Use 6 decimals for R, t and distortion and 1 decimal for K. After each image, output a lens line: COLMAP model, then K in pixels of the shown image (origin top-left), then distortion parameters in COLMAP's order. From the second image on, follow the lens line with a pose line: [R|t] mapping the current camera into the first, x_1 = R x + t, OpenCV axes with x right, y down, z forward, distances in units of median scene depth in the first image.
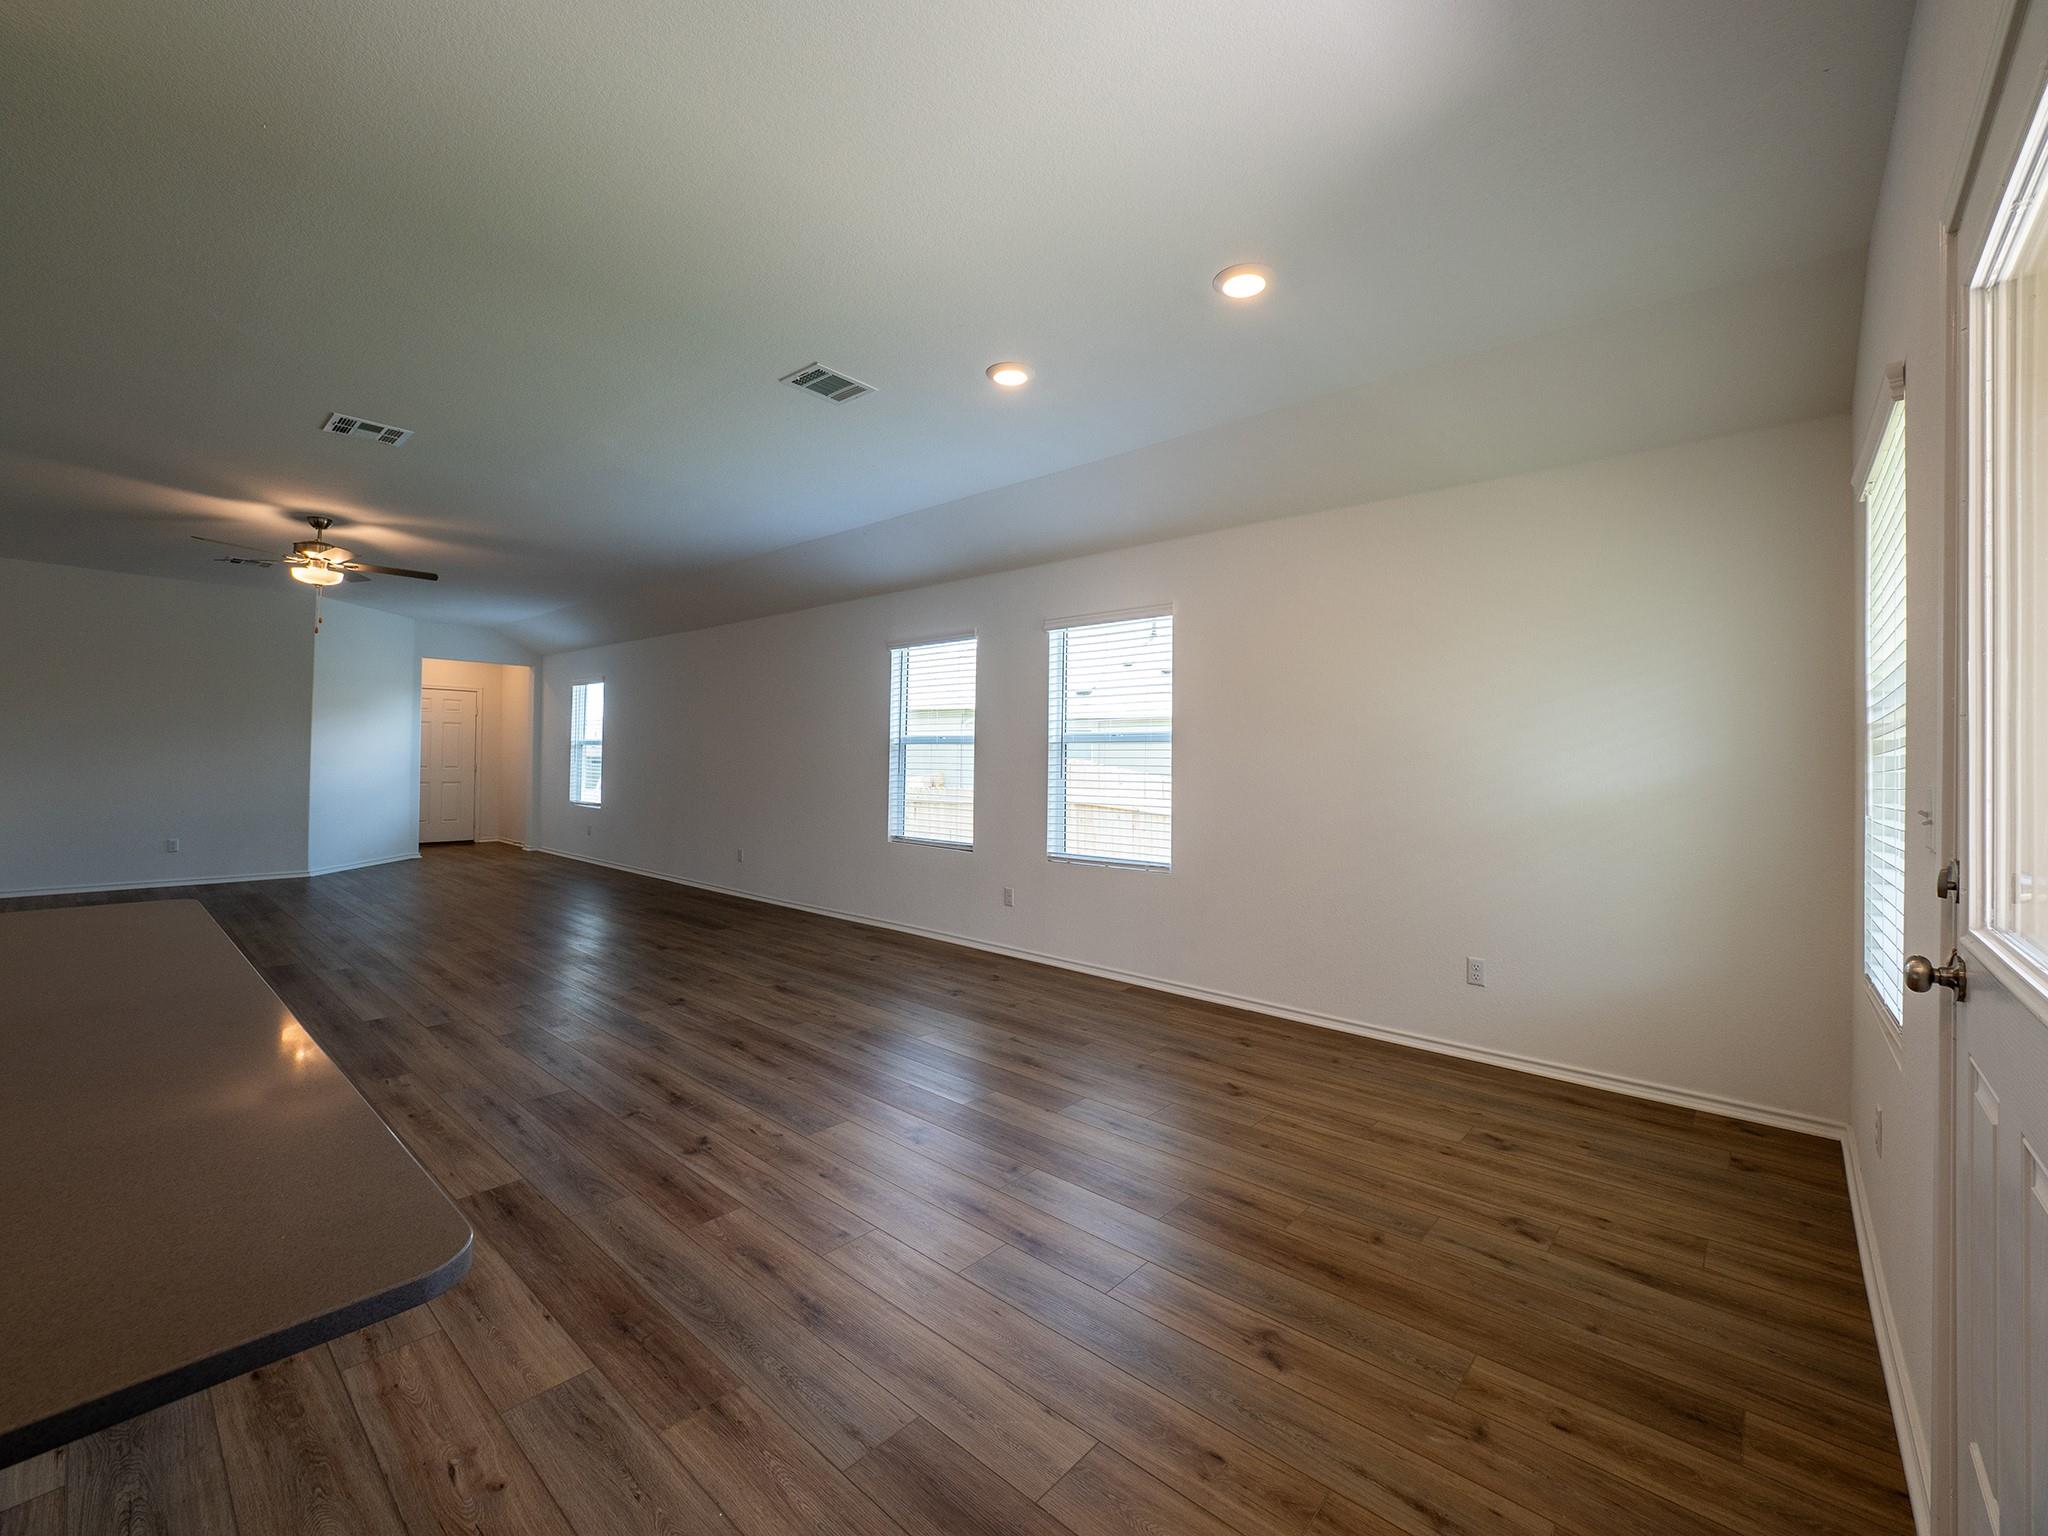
lens RADIAL K [[849.8, 0, 1021.5], [0, 849.8, 754.0], [0, 0, 1]] dist [-0.000921, -0.006454]
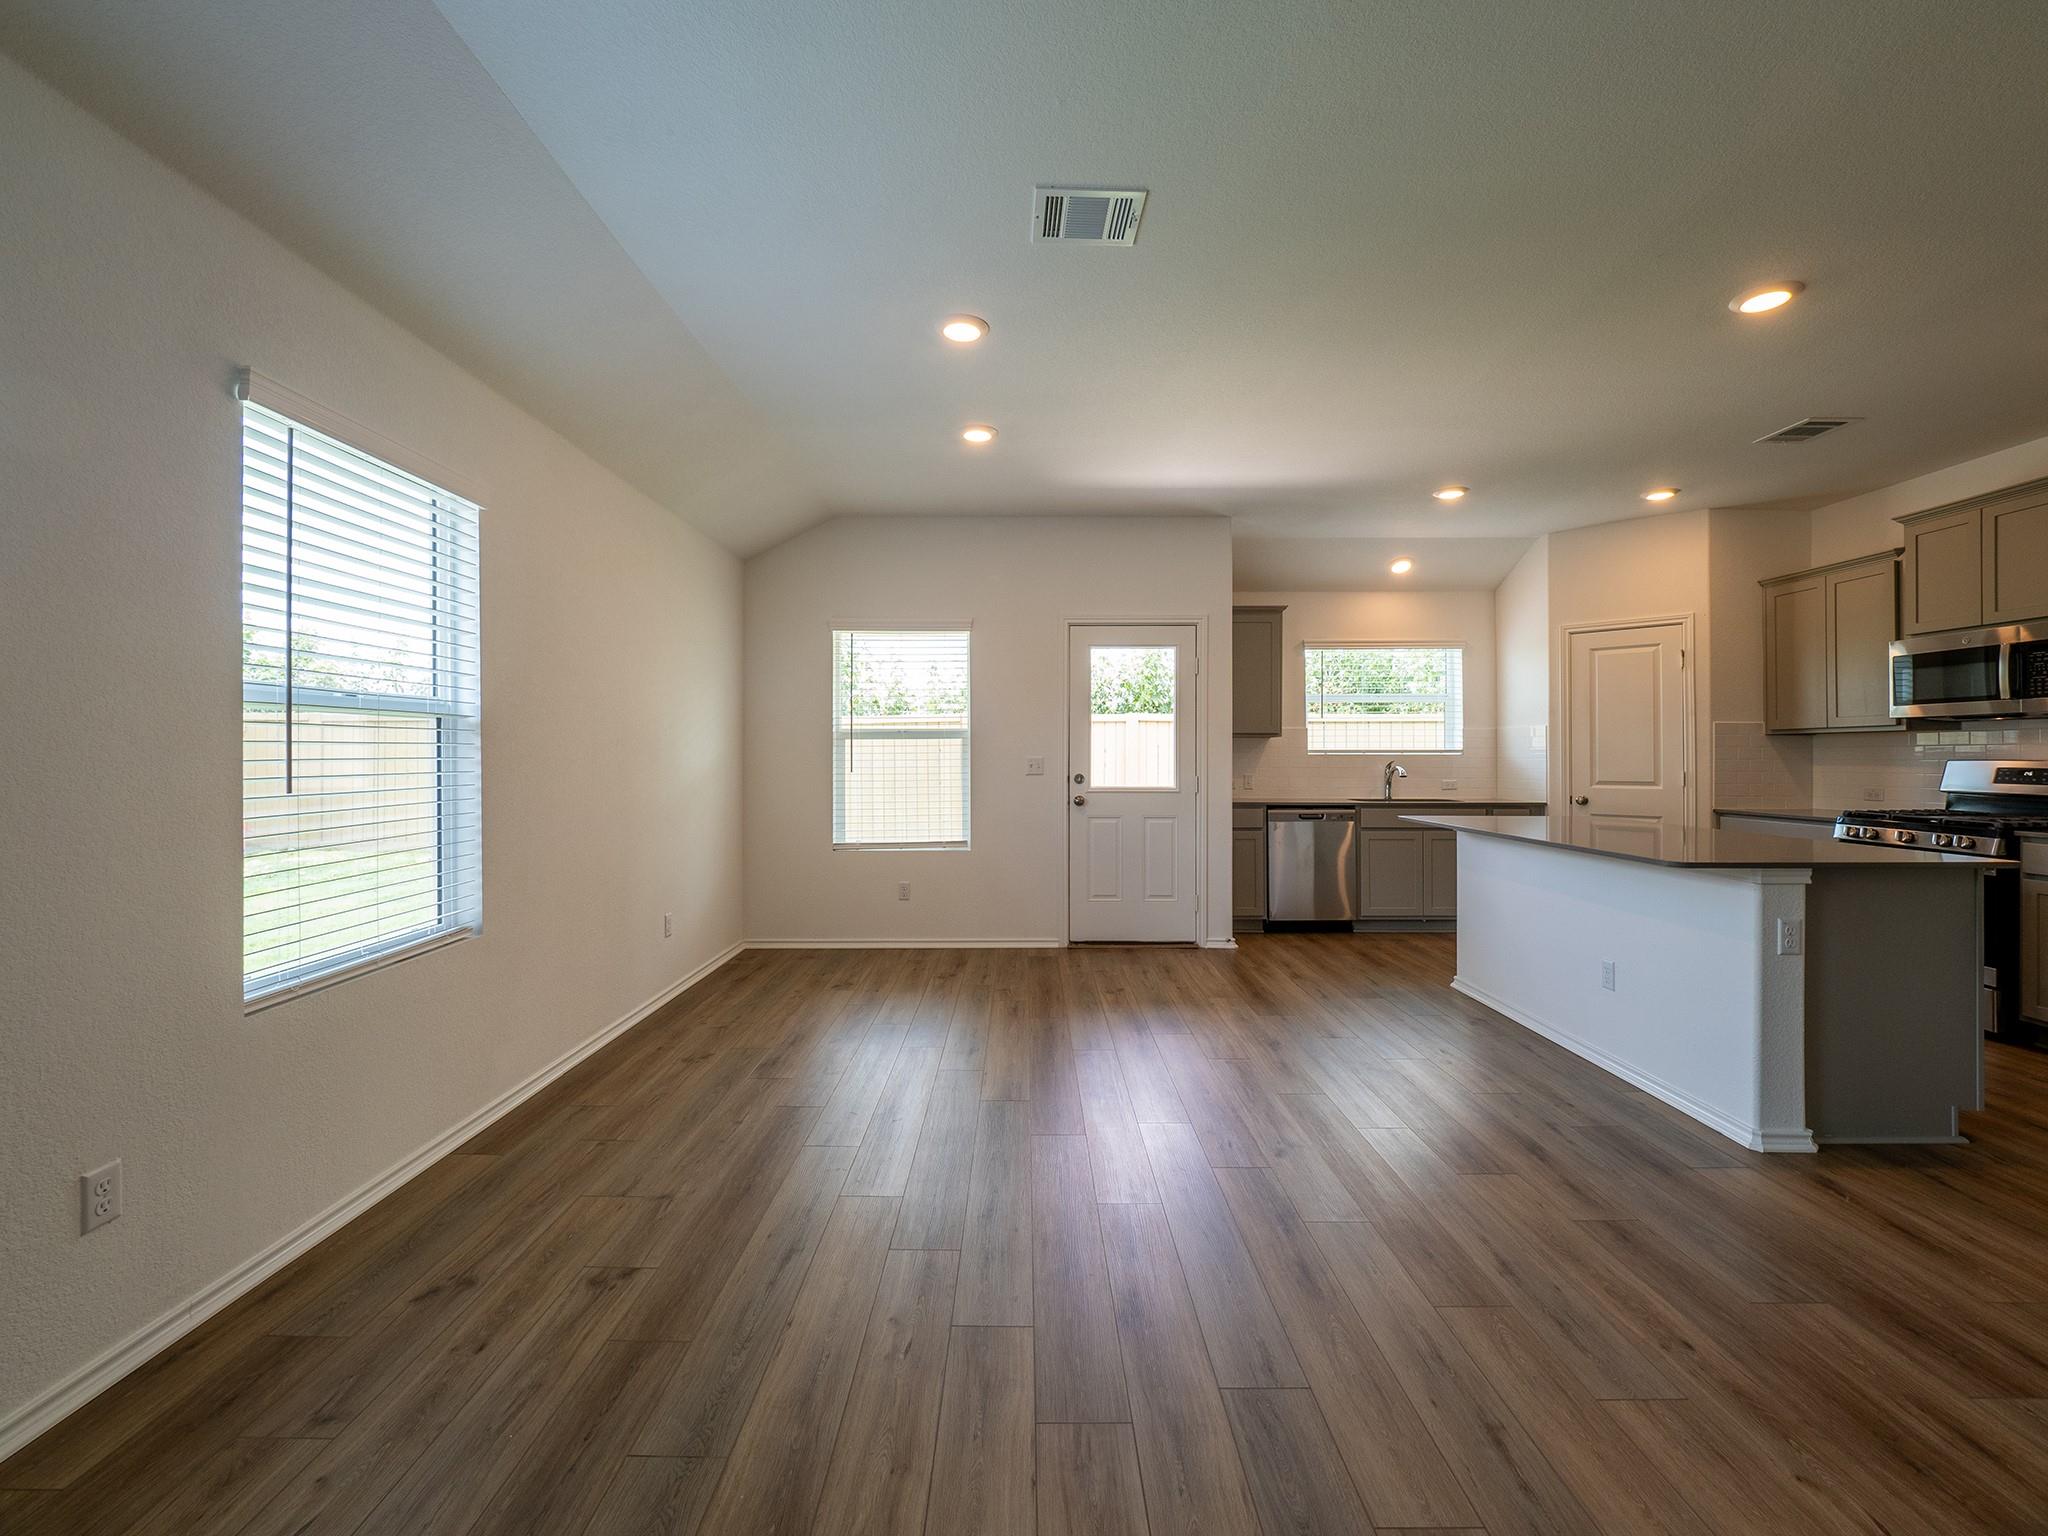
lens RADIAL K [[849.8, 0, 1021.5], [0, 849.8, 754.0], [0, 0, 1]] dist [-0.000921, -0.006454]
pose [[-0.665620, -0.012370, 0.746188, -0.444531], [-0.015062, 0.999882, 0.003141, 0.003161], [-0.746139, -0.009148, -0.665728, 0.930814]]
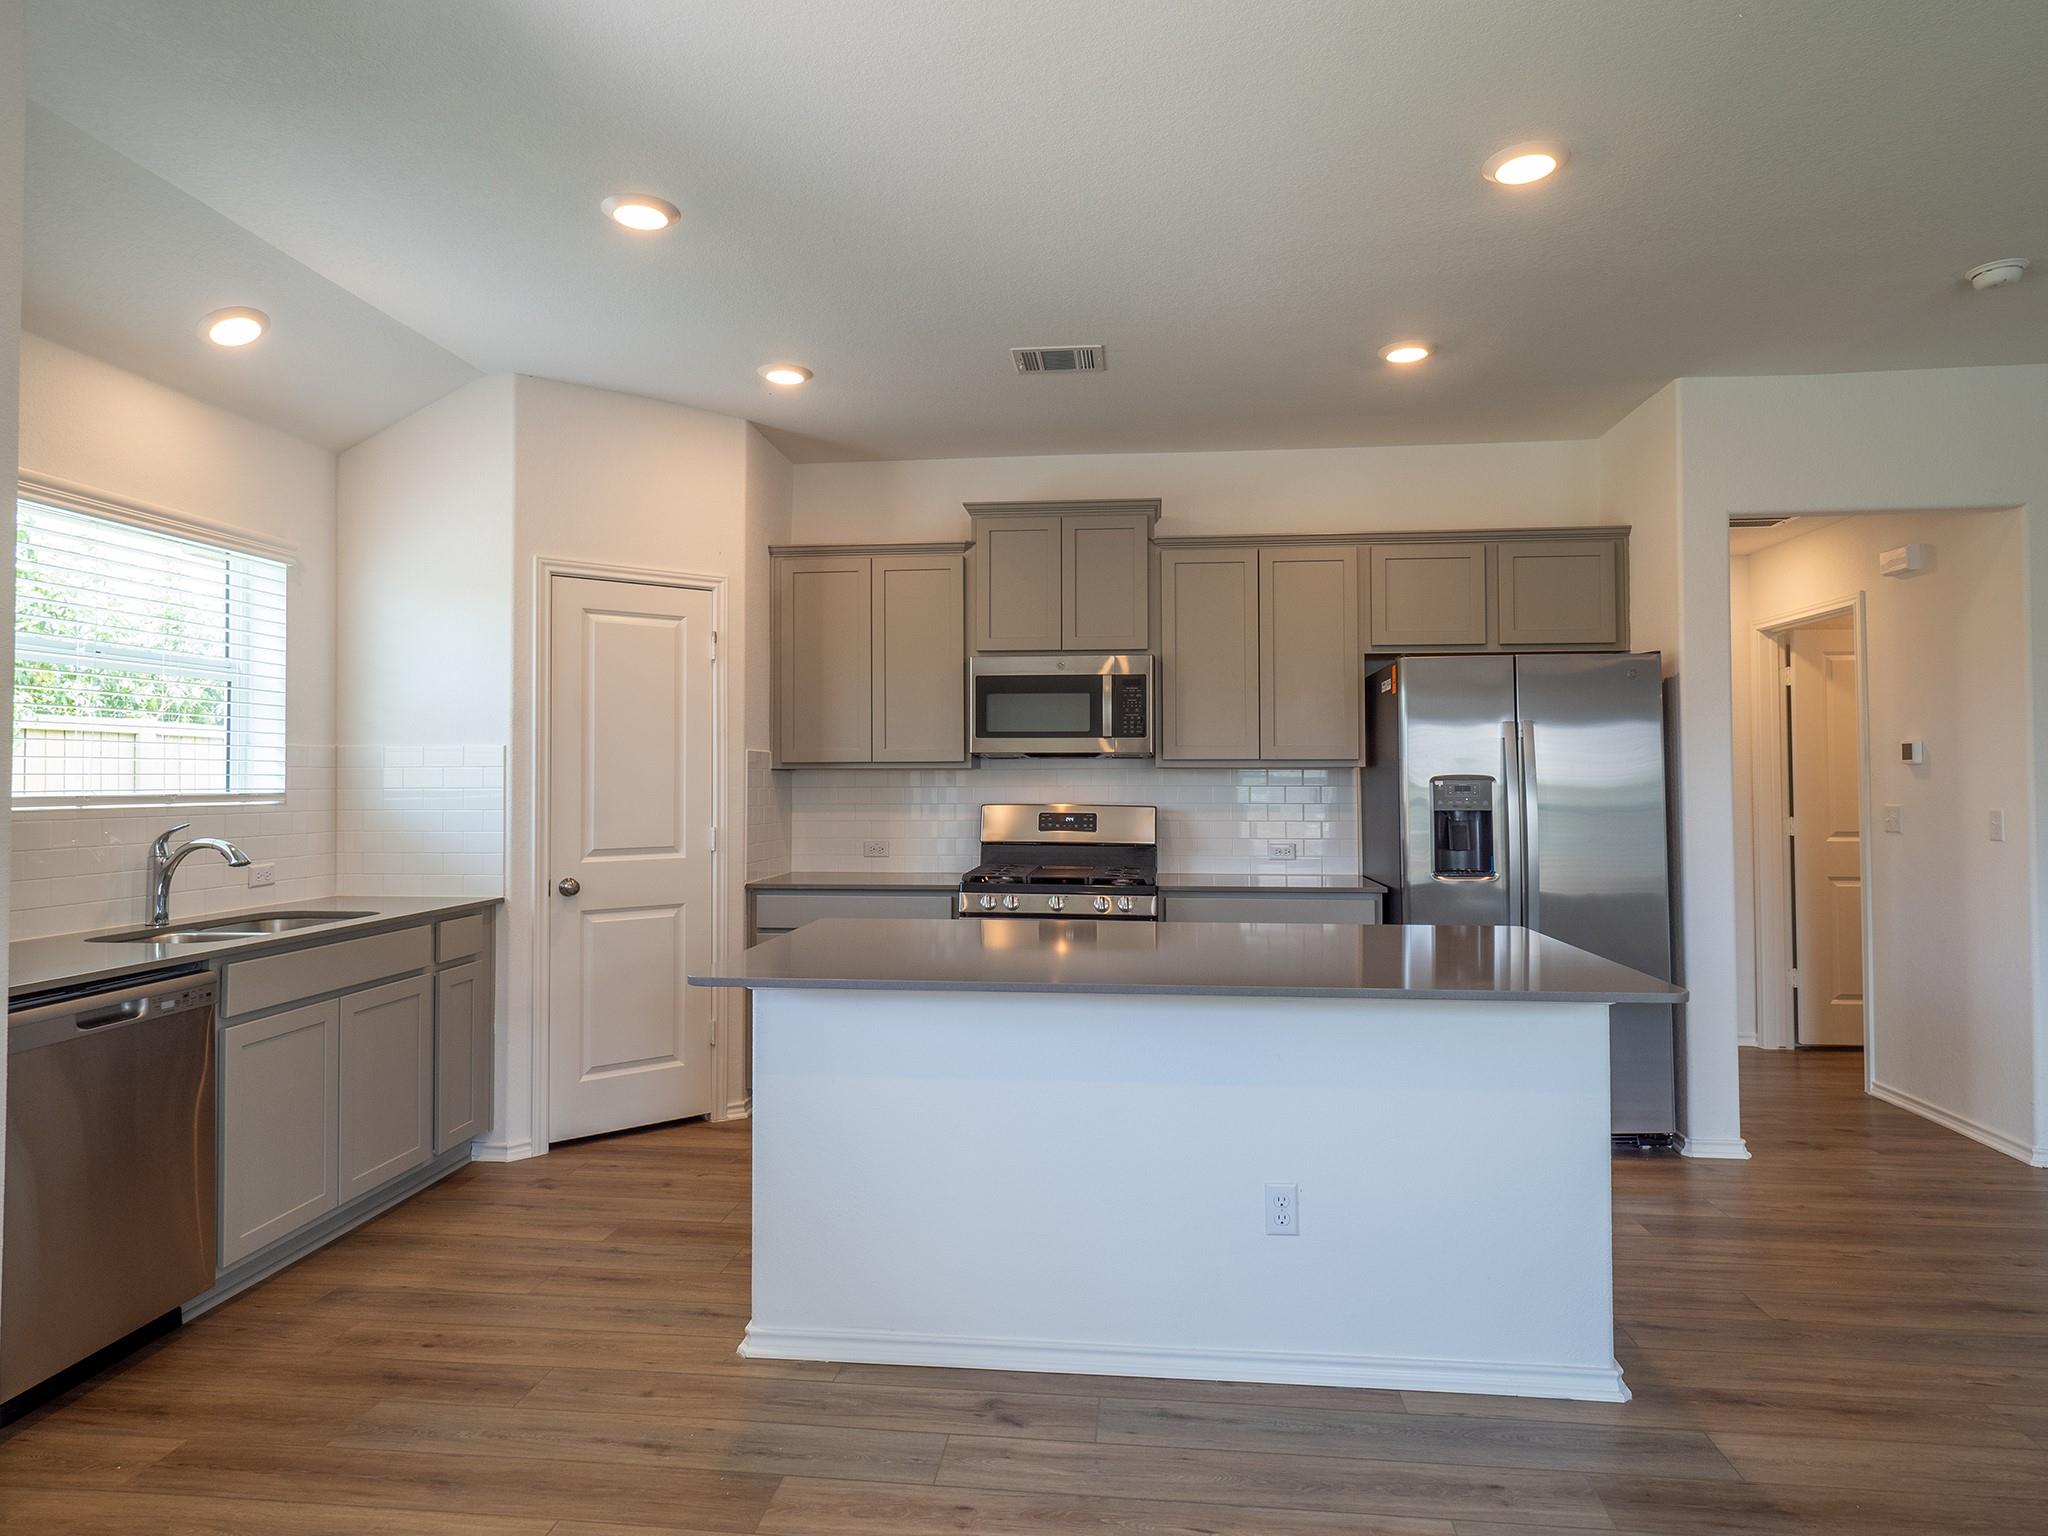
lens RADIAL K [[1213.6, 0, 1020.4], [0, 1213.6, 749.8], [0, 0, 1]] dist [0.004110, -0.002939]
pose [[-0.810904, -0.026454, -0.584581, 0.100699], [-0.004524, 0.999231, -0.038943, -0.007519], [0.585162, -0.028935, -0.810400, 0.550213]]
